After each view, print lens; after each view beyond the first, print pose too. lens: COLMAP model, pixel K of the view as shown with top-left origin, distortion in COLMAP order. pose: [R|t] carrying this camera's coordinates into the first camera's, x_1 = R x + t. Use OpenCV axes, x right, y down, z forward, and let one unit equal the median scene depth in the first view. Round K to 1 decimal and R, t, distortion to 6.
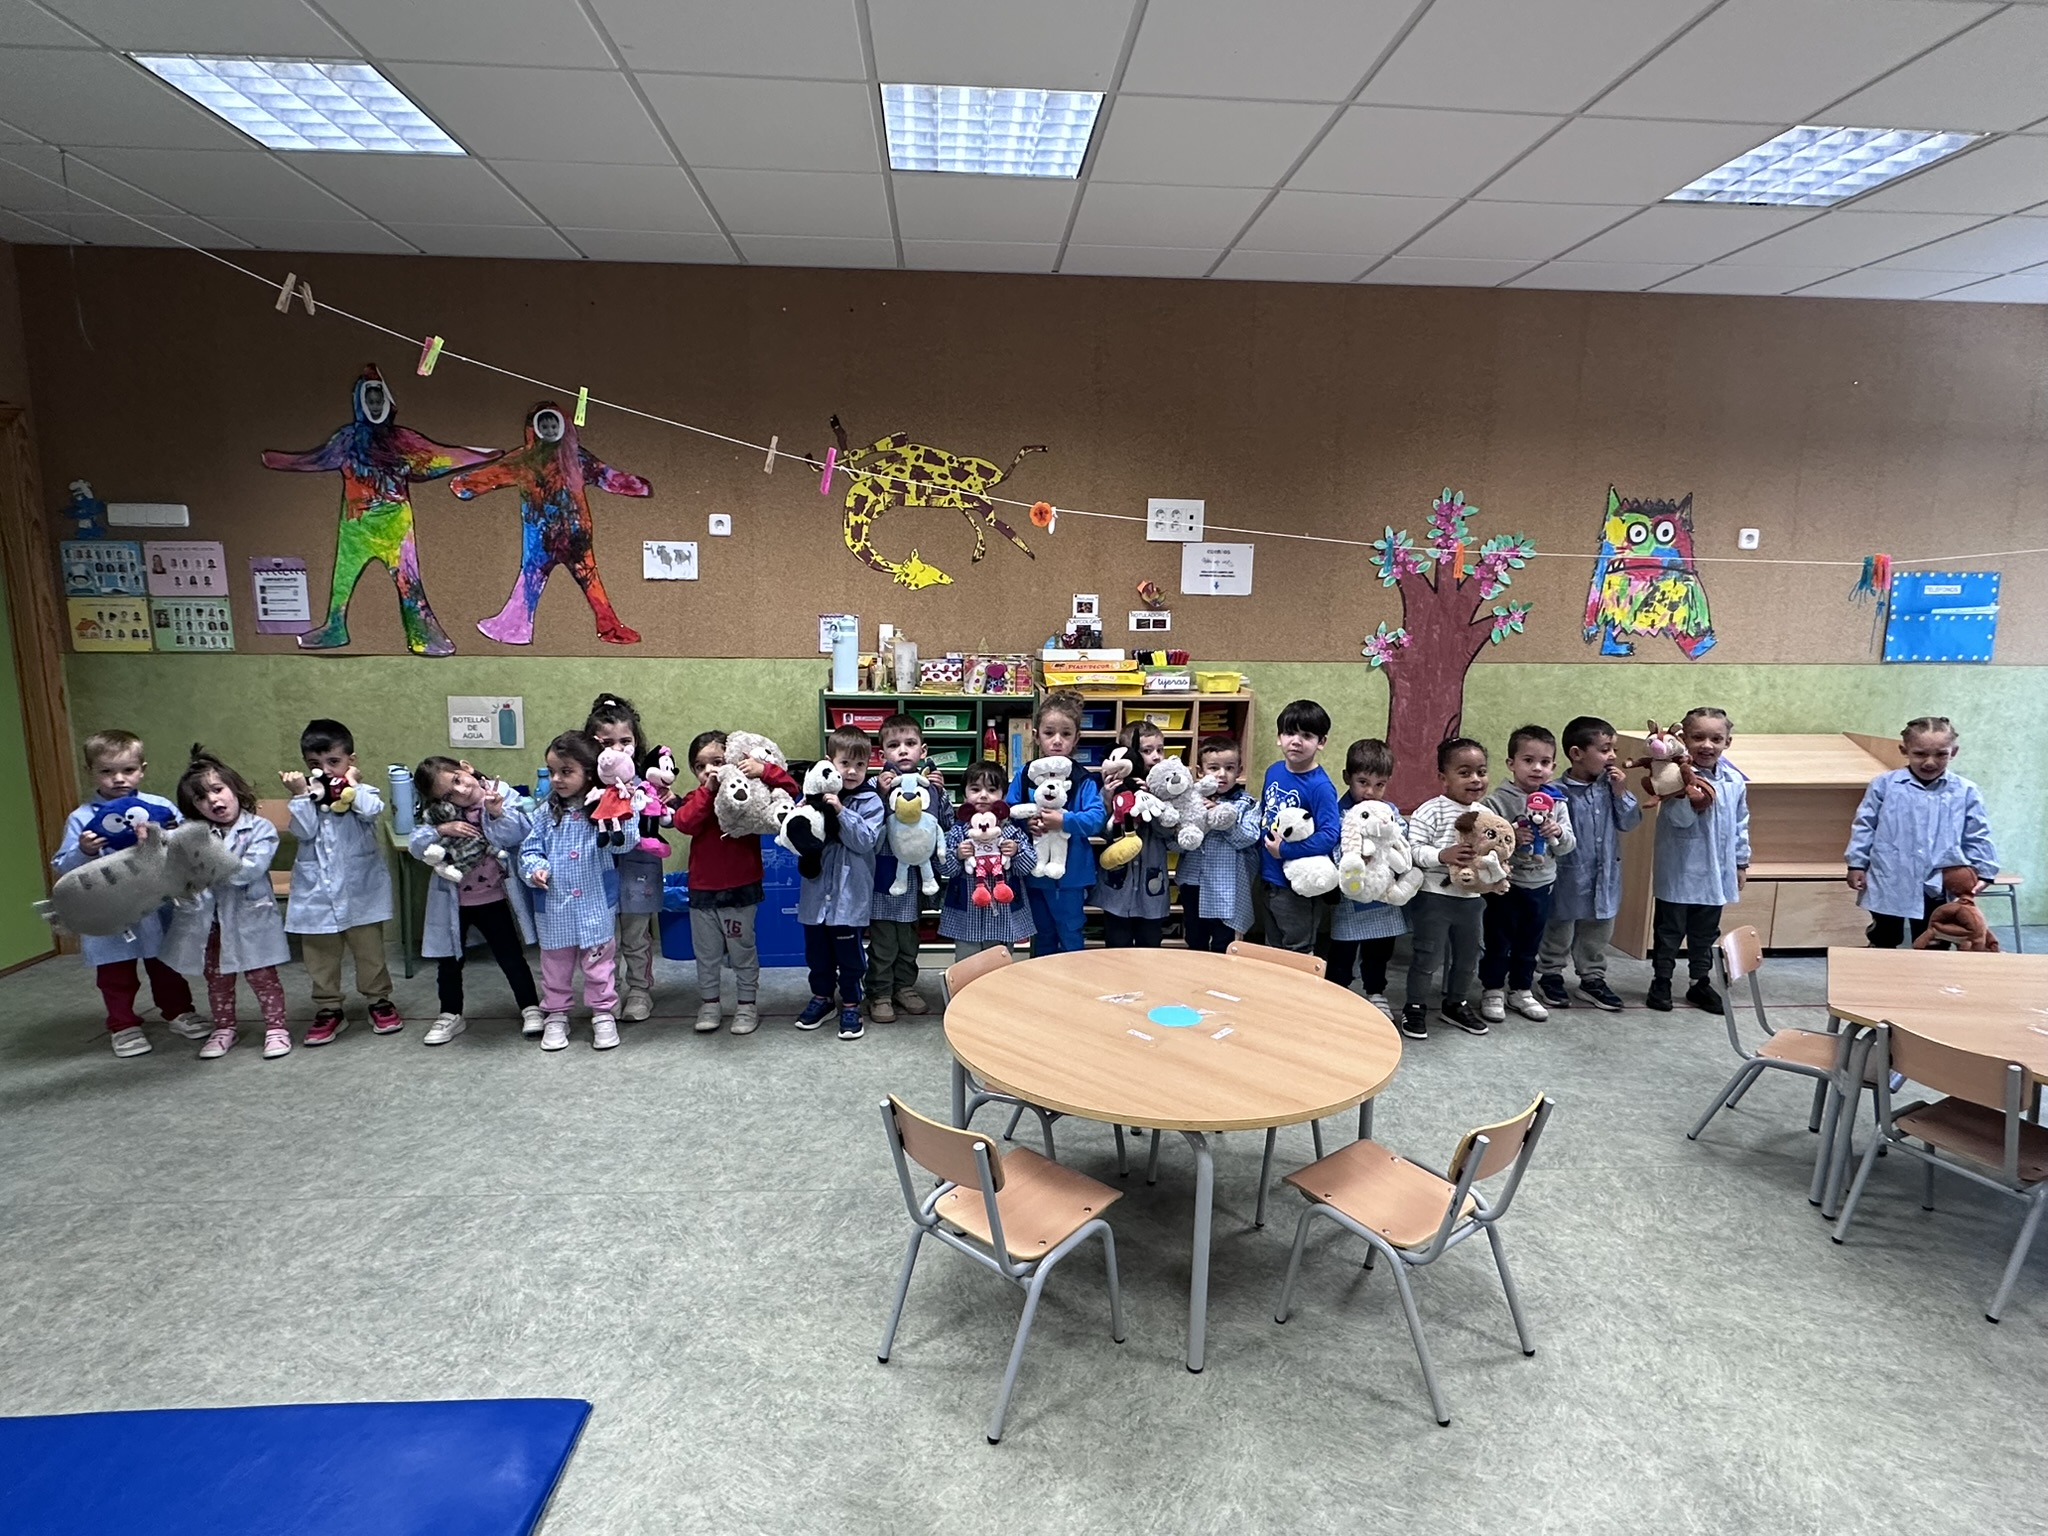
lens RADIAL K [[1059.8, 0, 1021.8], [0, 1059.8, 762.3], [0, 0, 1]] dist [-0.000094, 0.003822]
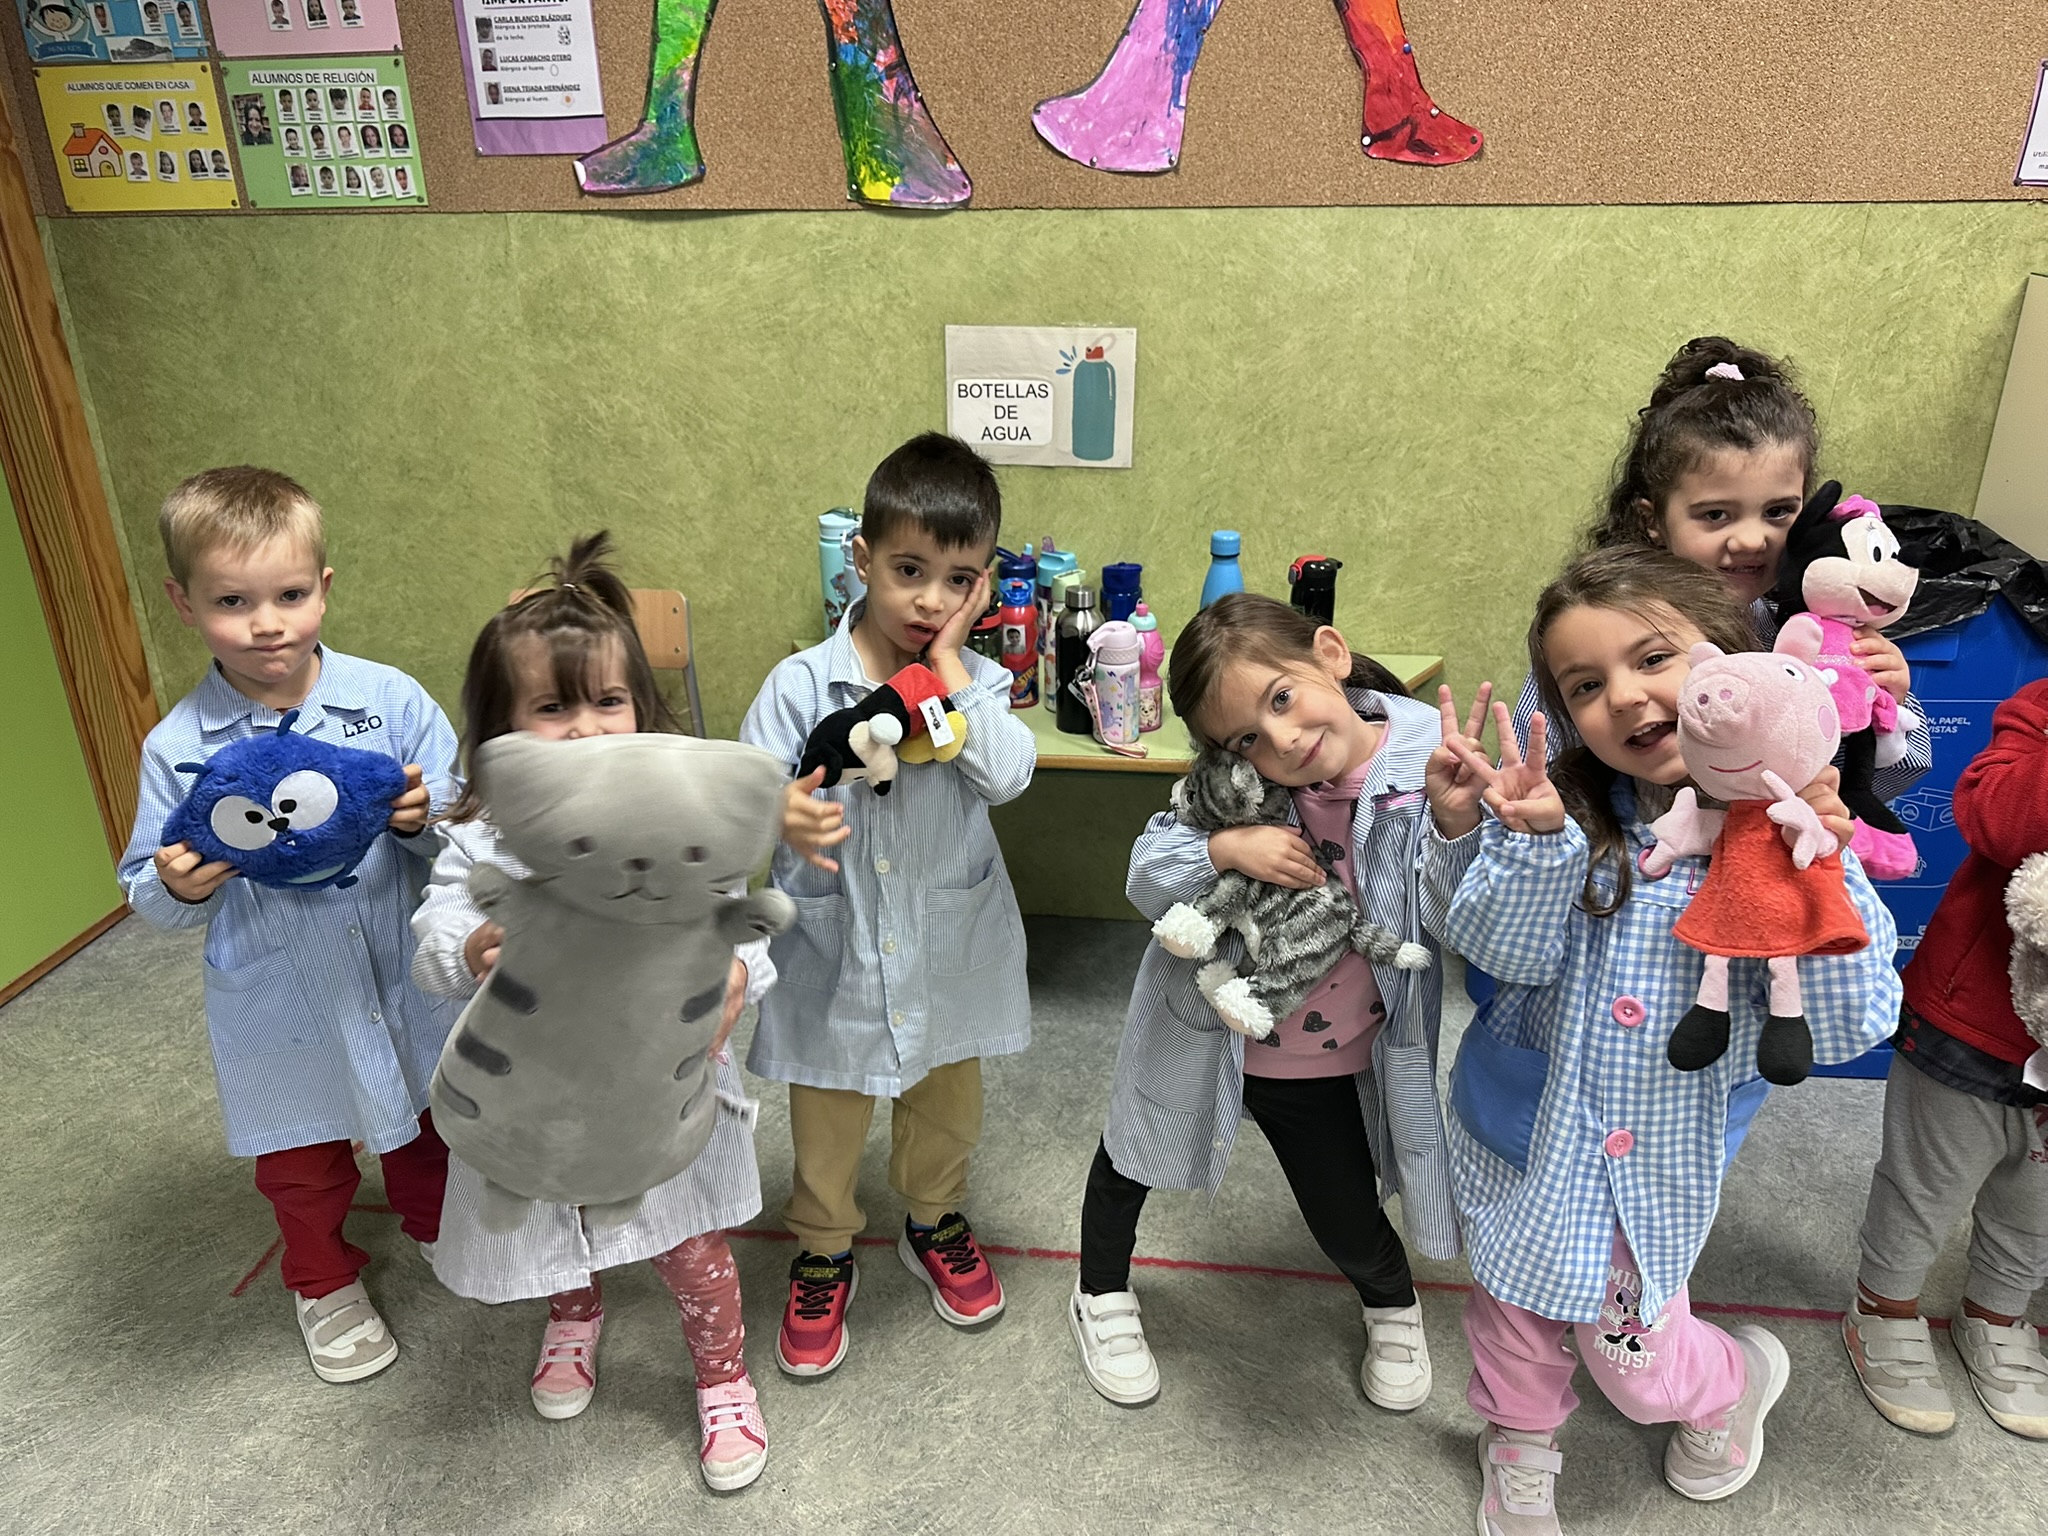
lens RADIAL K [[1549.6, 0, 1041.4], [0, 1549.6, 766.6], [0, 0, 1]] dist [0.032048, -0.039860]
pose [[0.983533, 0.046865, -0.174545, -0.413793], [-0.004704, 0.972105, 0.234501, -0.040222], [0.180666, -0.229818, 0.956318, 0.450525]]
